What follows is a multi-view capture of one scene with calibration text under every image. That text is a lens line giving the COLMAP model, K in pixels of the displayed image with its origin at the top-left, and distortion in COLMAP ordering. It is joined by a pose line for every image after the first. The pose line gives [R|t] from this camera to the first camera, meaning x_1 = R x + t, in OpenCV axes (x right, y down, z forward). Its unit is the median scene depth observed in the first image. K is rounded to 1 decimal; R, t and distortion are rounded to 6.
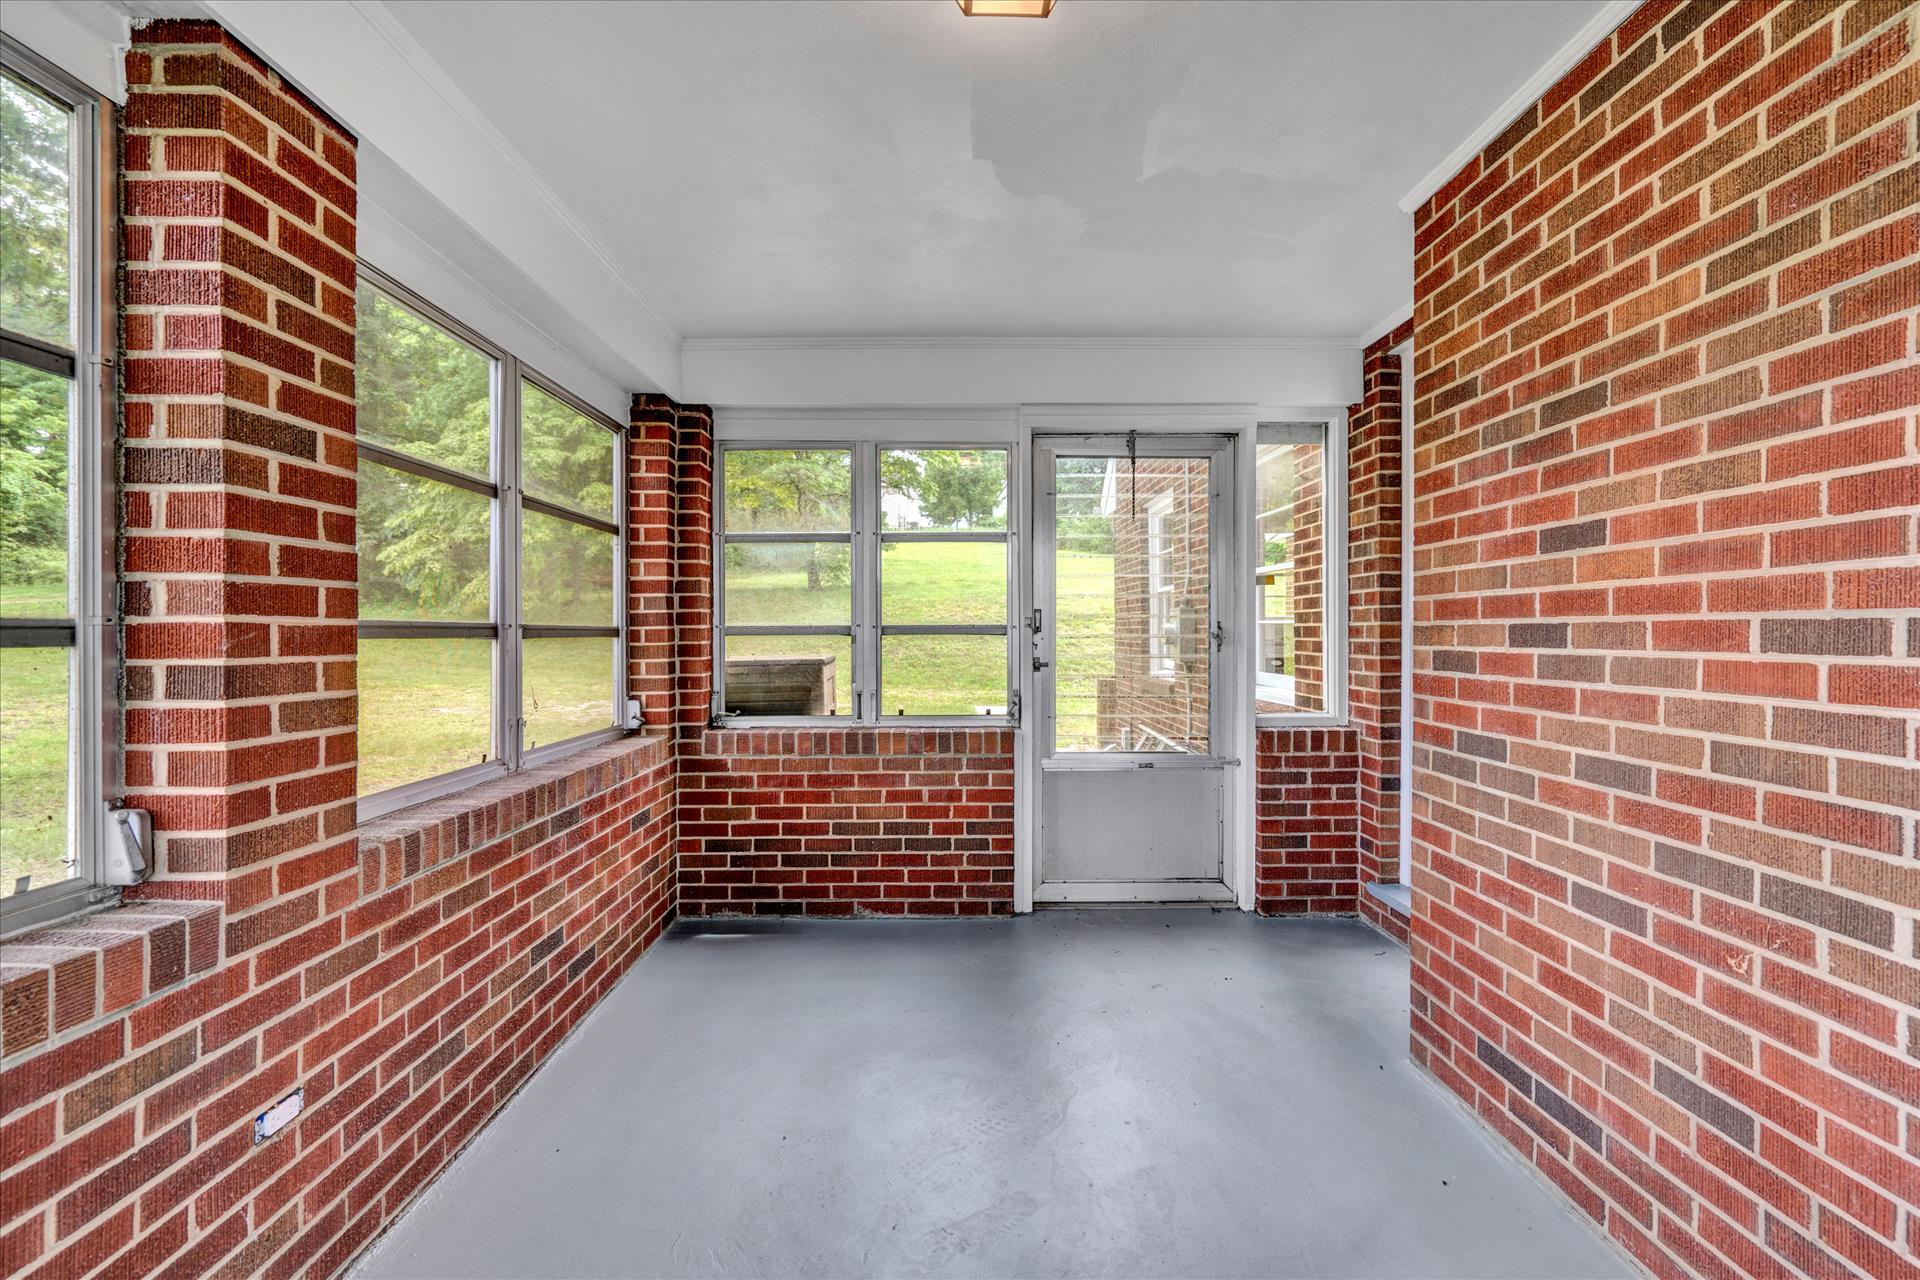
lens RADIAL K [[874.9, 0, 964.8], [0, 874.9, 640.1], [0, 0, 1]] dist [-0.006035, 0.003302]
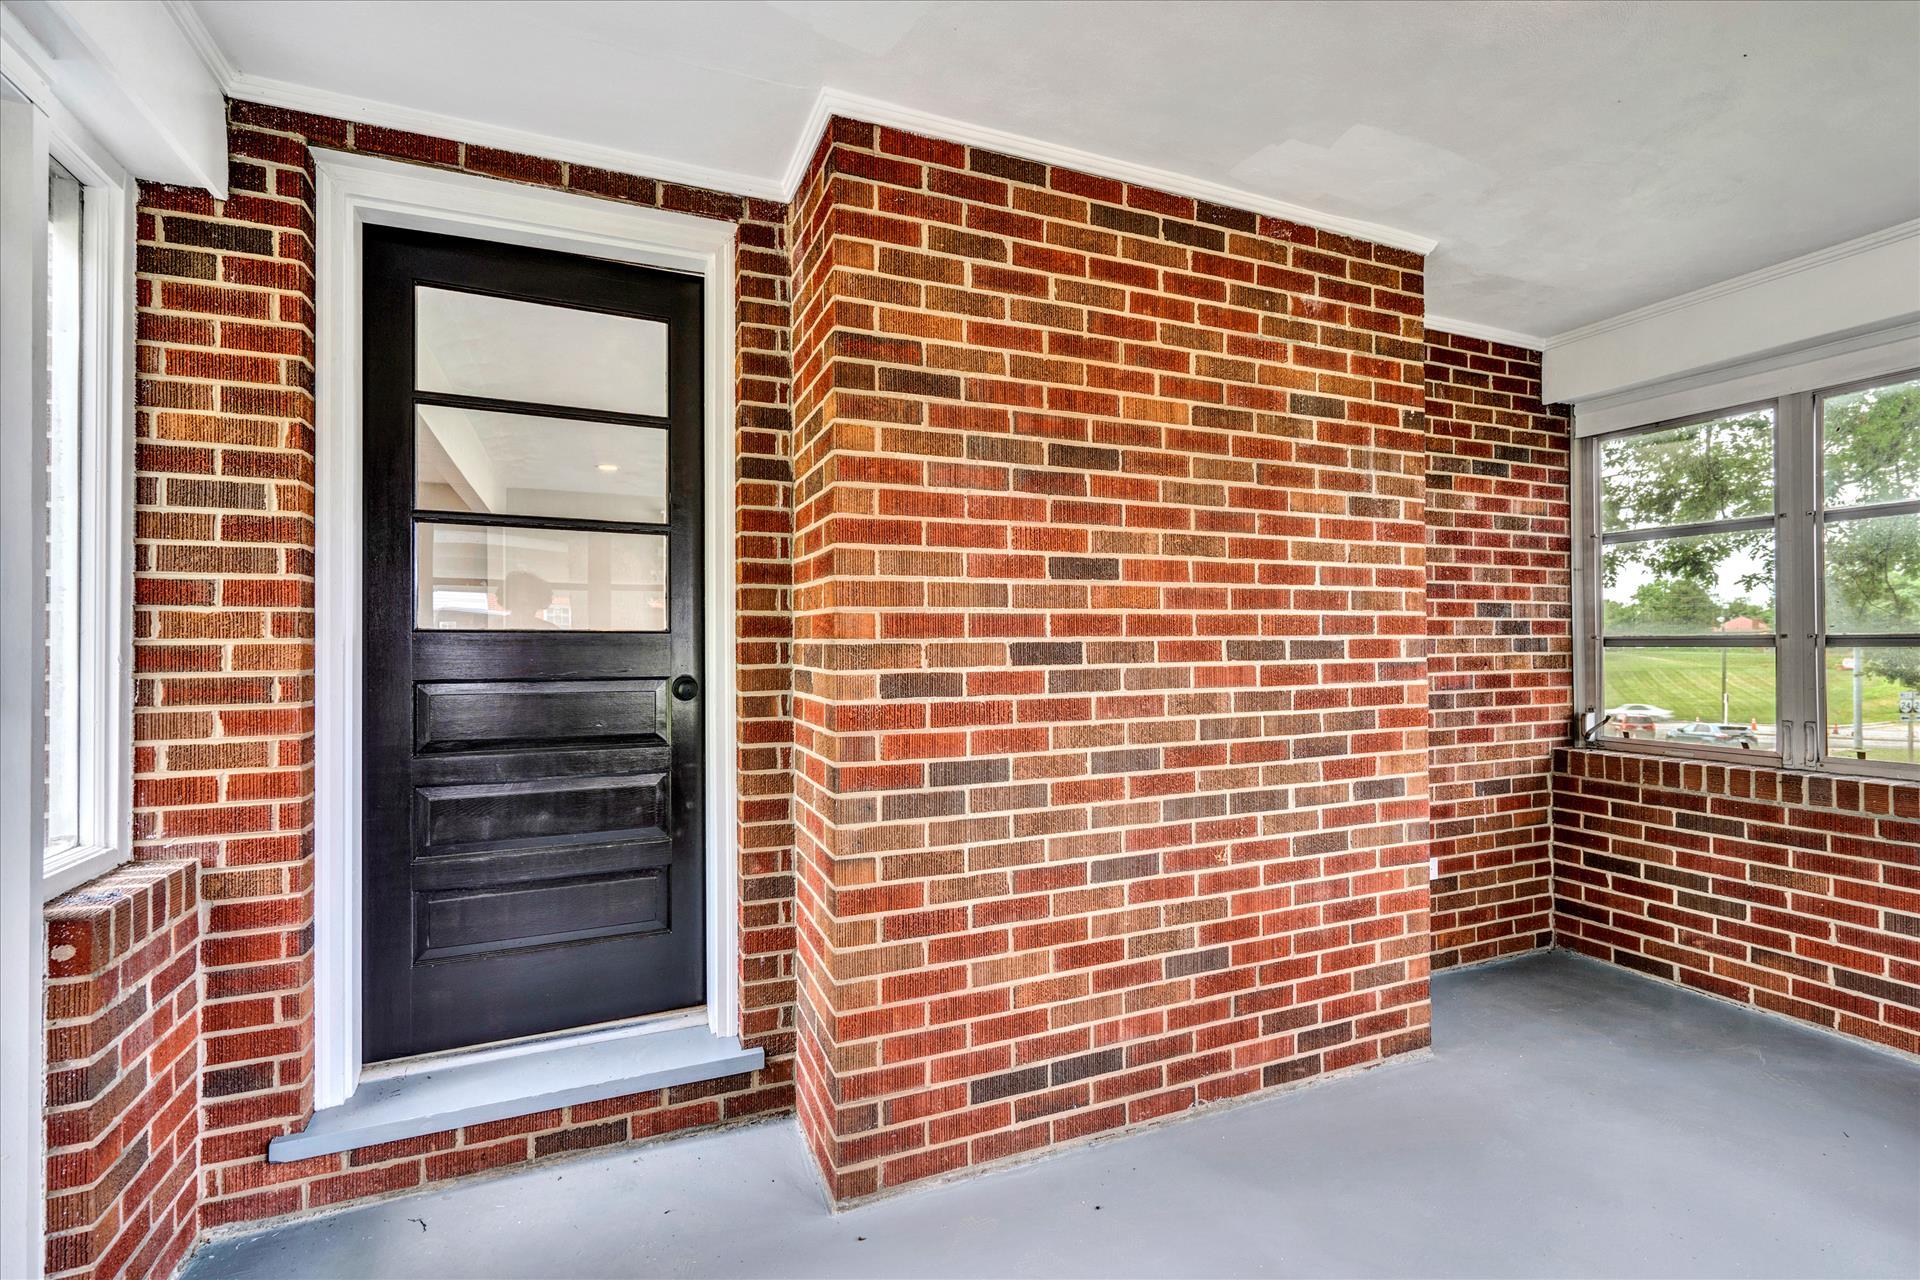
lens RADIAL K [[874.9, 0, 964.8], [0, 874.9, 640.1], [0, 0, 1]] dist [-0.006035, 0.003302]
pose [[-0.375394, 0.007614, 0.926834, -0.324909], [0.016759, 0.999859, -0.001426, -0.022756], [-0.926714, 0.014997, -0.375468, 1.559272]]
